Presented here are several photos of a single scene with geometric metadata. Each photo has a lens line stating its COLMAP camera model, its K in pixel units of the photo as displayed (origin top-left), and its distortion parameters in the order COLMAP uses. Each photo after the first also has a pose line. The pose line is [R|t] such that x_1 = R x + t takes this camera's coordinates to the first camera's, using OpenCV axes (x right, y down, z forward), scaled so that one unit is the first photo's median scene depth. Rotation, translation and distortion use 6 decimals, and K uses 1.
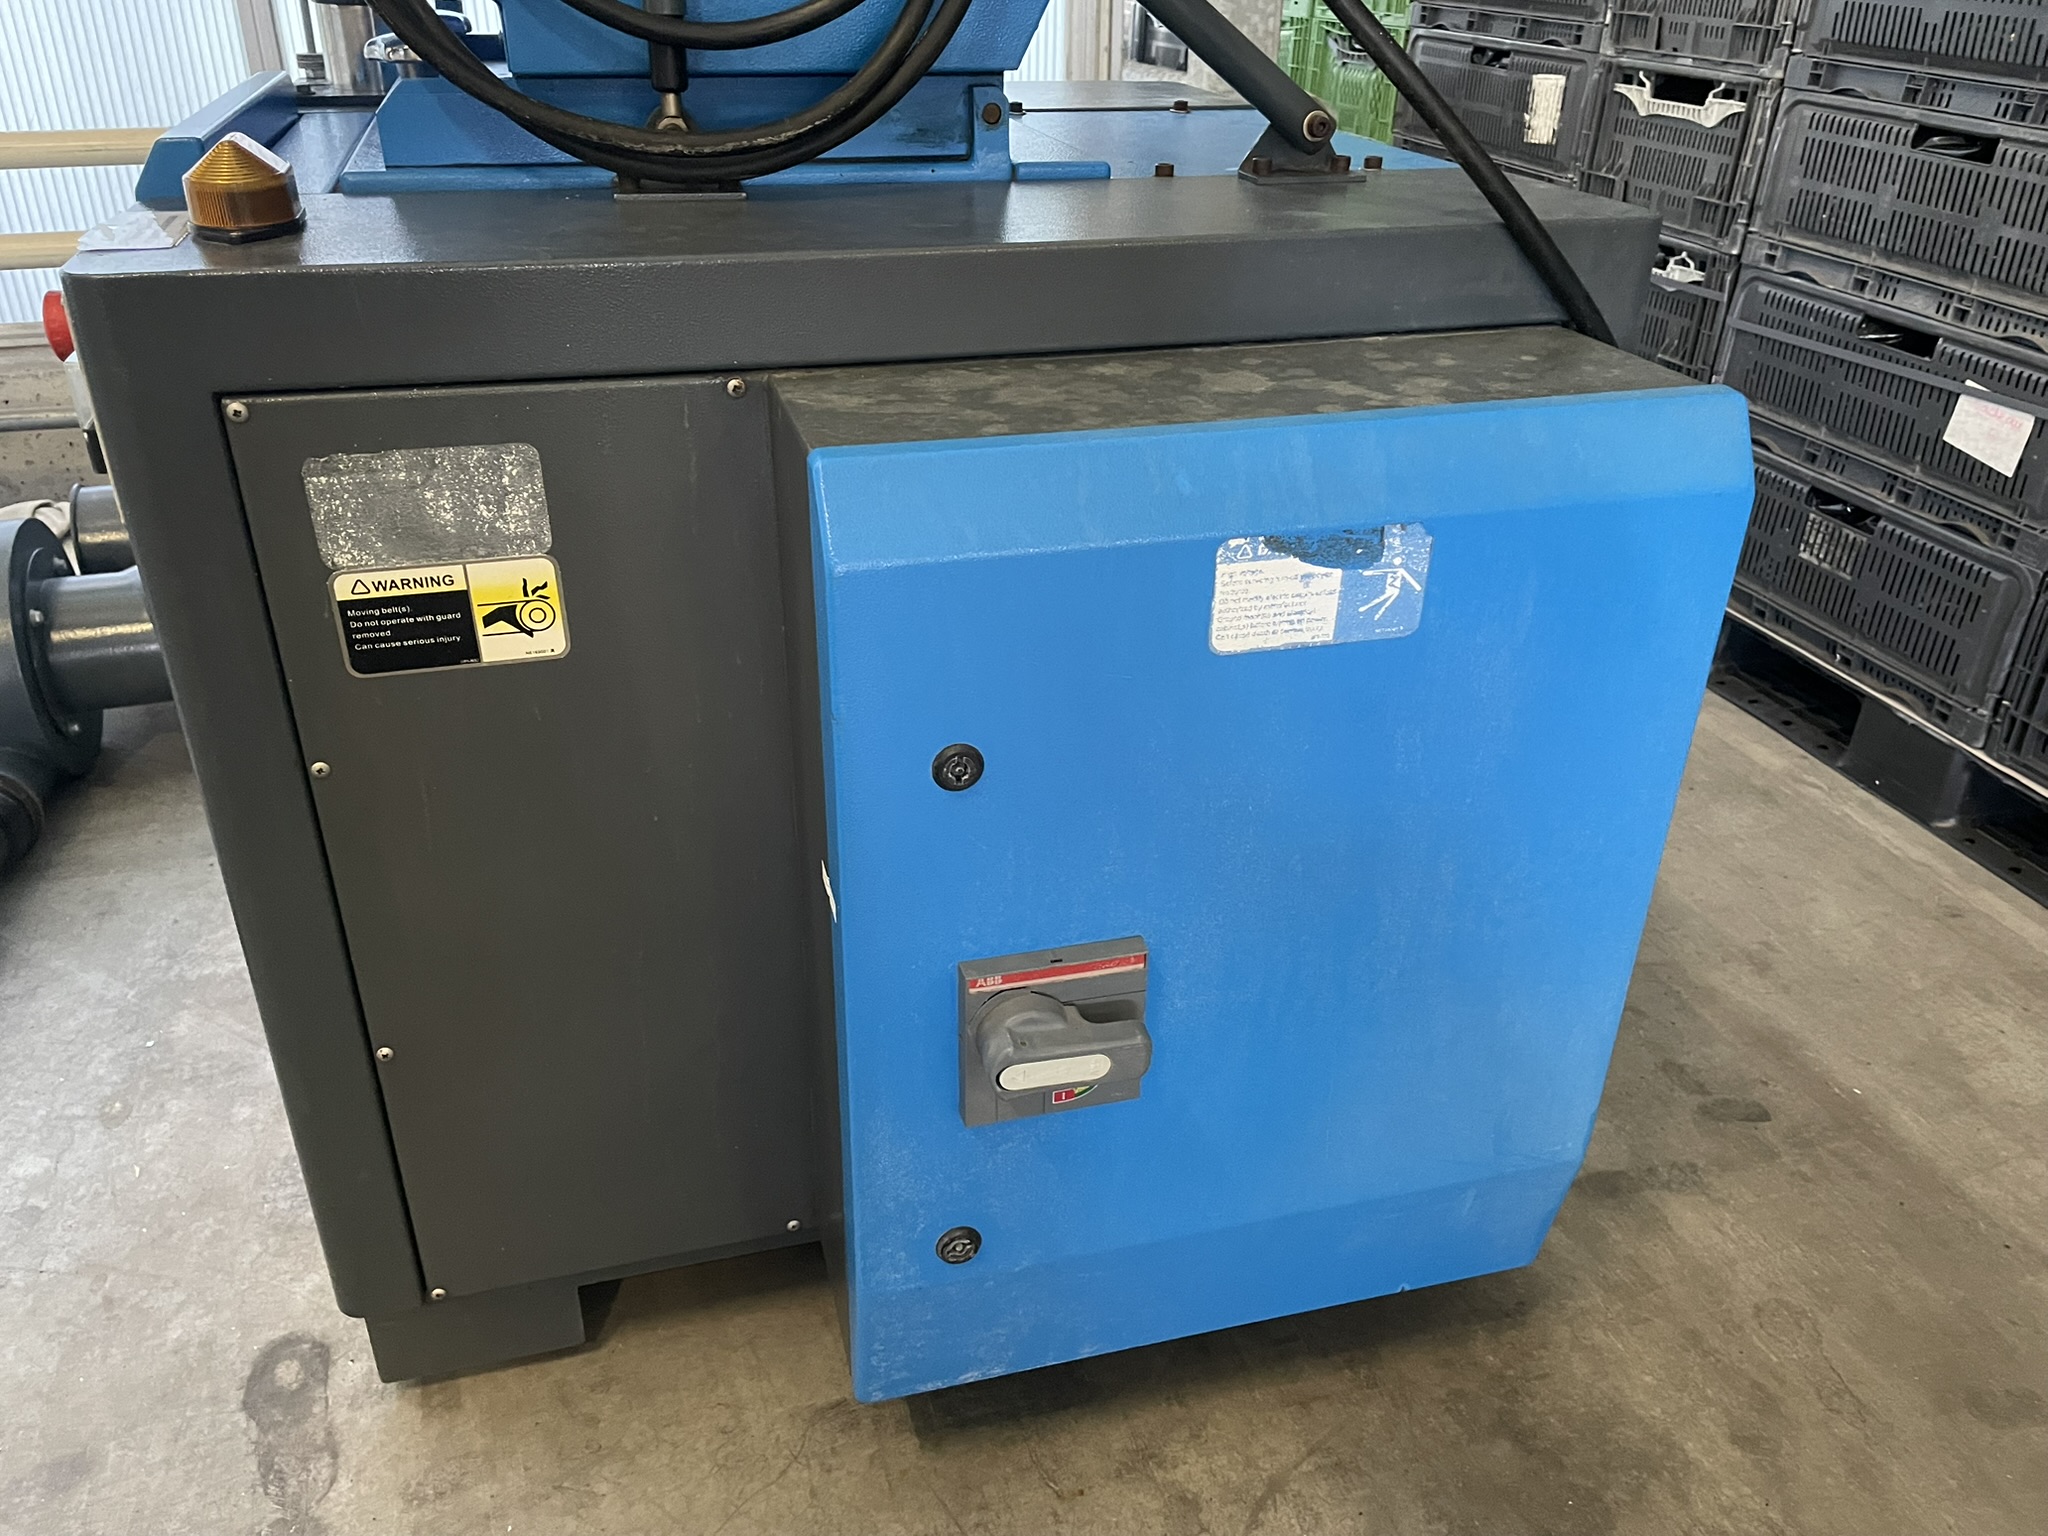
lens RADIAL K [[1553.8, 0, 1006.0], [0, 1553.8, 784.3], [0, 0, 1]] dist [0.083141, -0.114070]
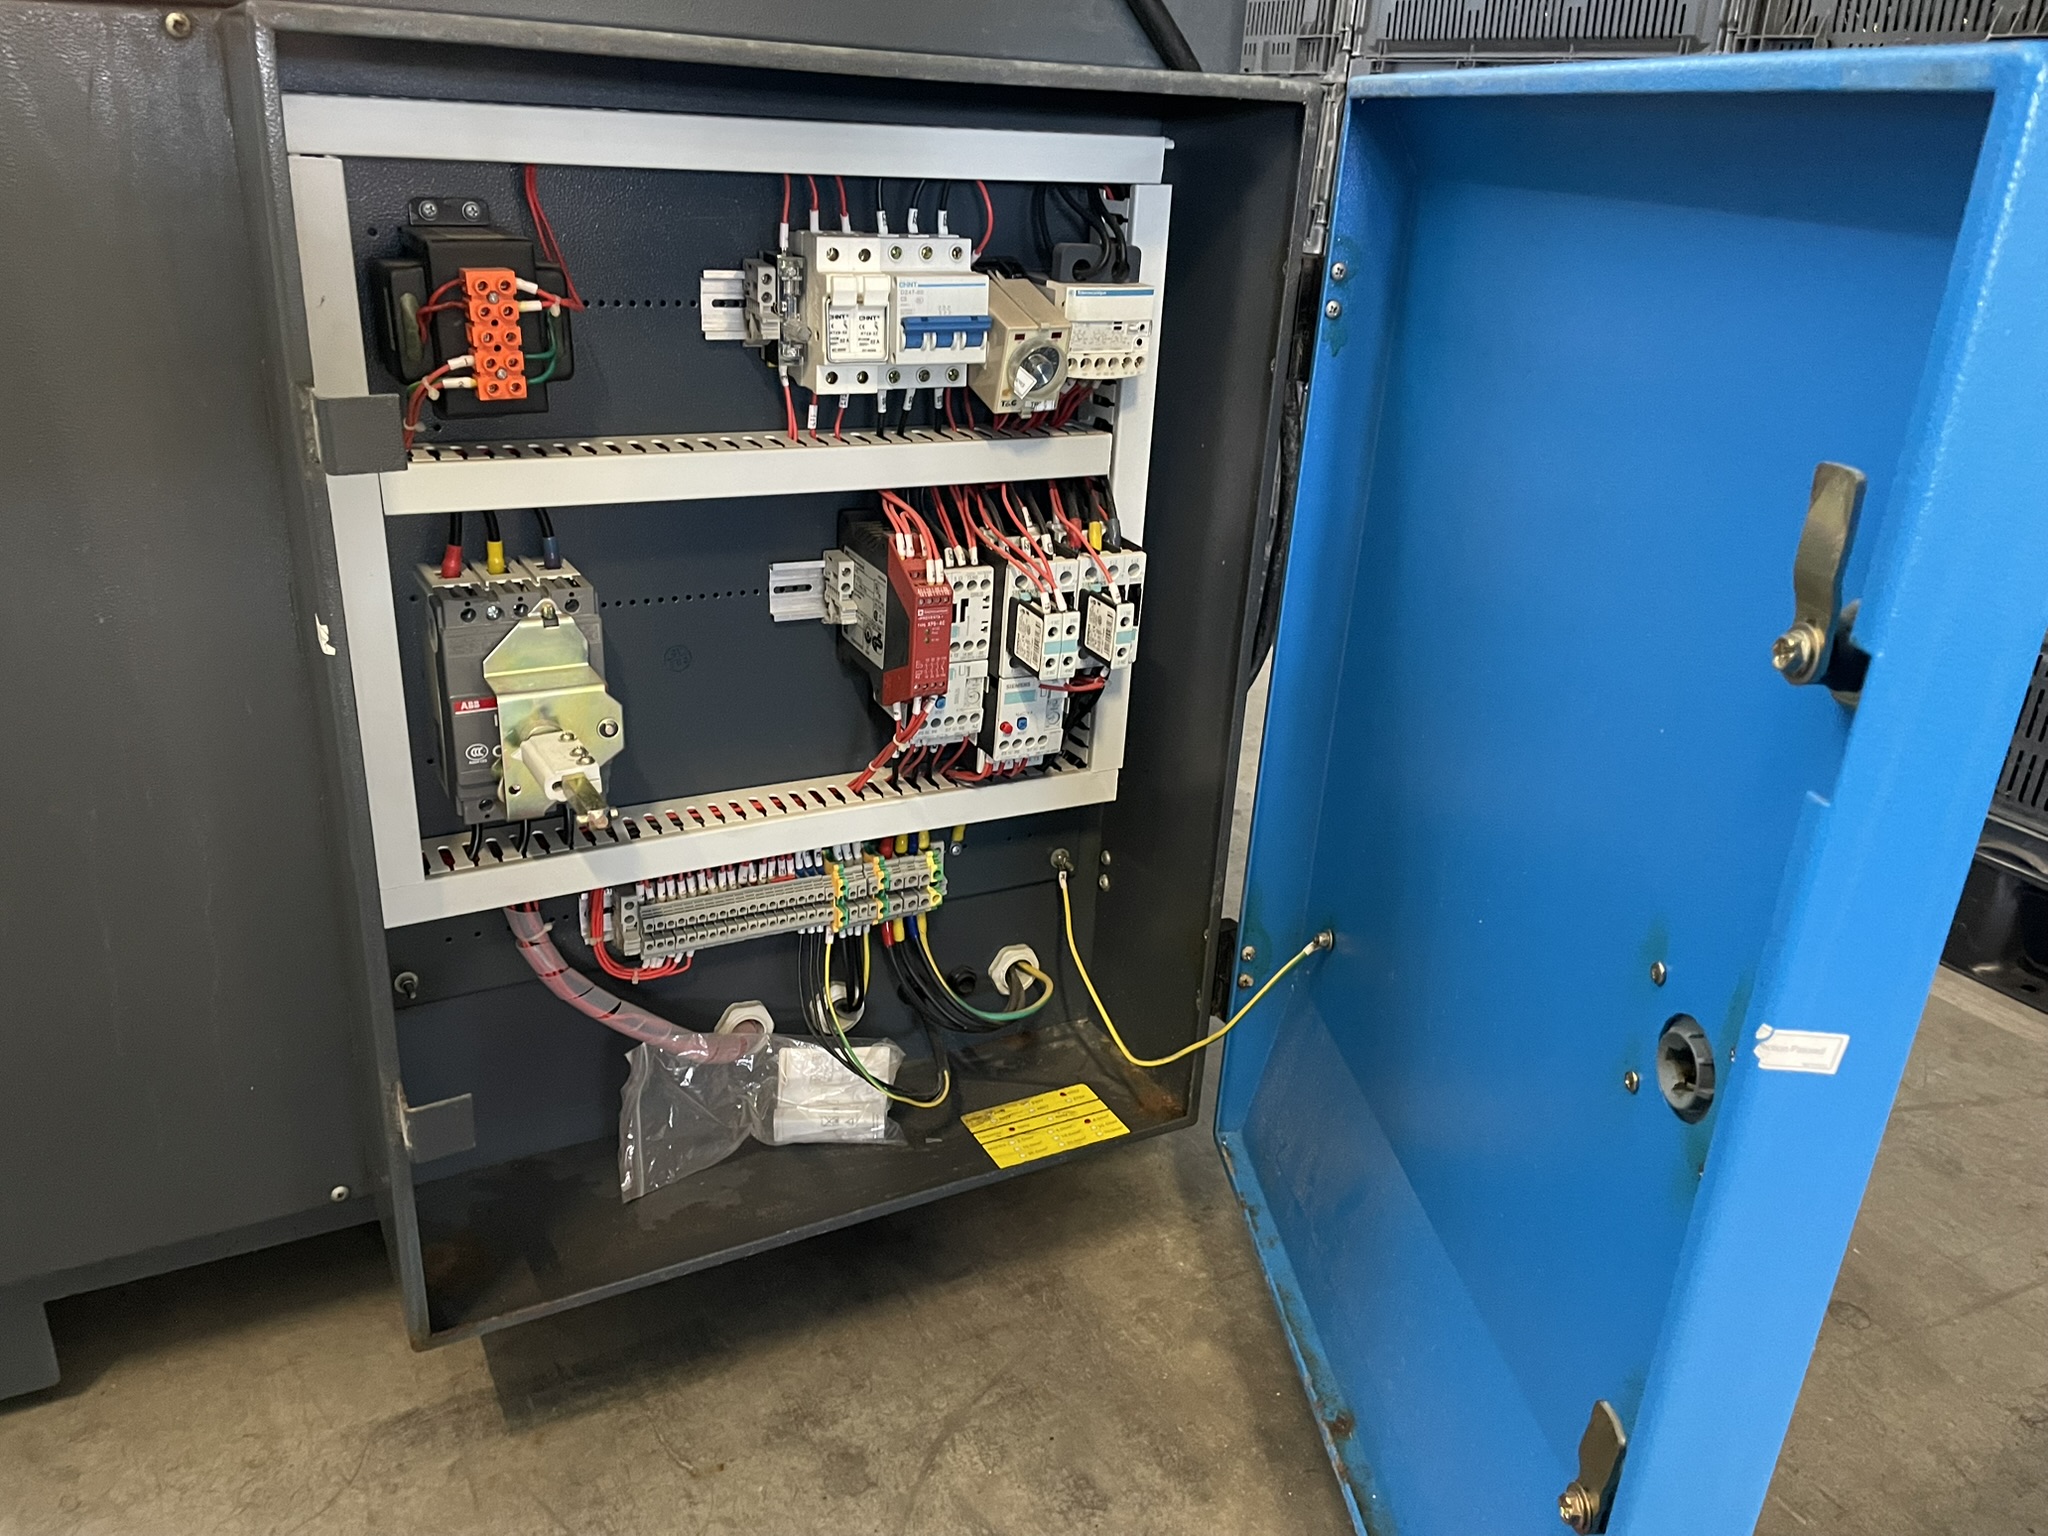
lens RADIAL K [[1553.8, 0, 1013.1], [0, 1553.8, 787.0], [0, 0, 1]] dist [0.083141, -0.114070]
pose [[0.974033, -0.052366, 0.220268, 0.032385], [0.074078, 0.993046, -0.091496, 0.175671], [-0.213945, 0.105437, 0.971139, 0.126602]]
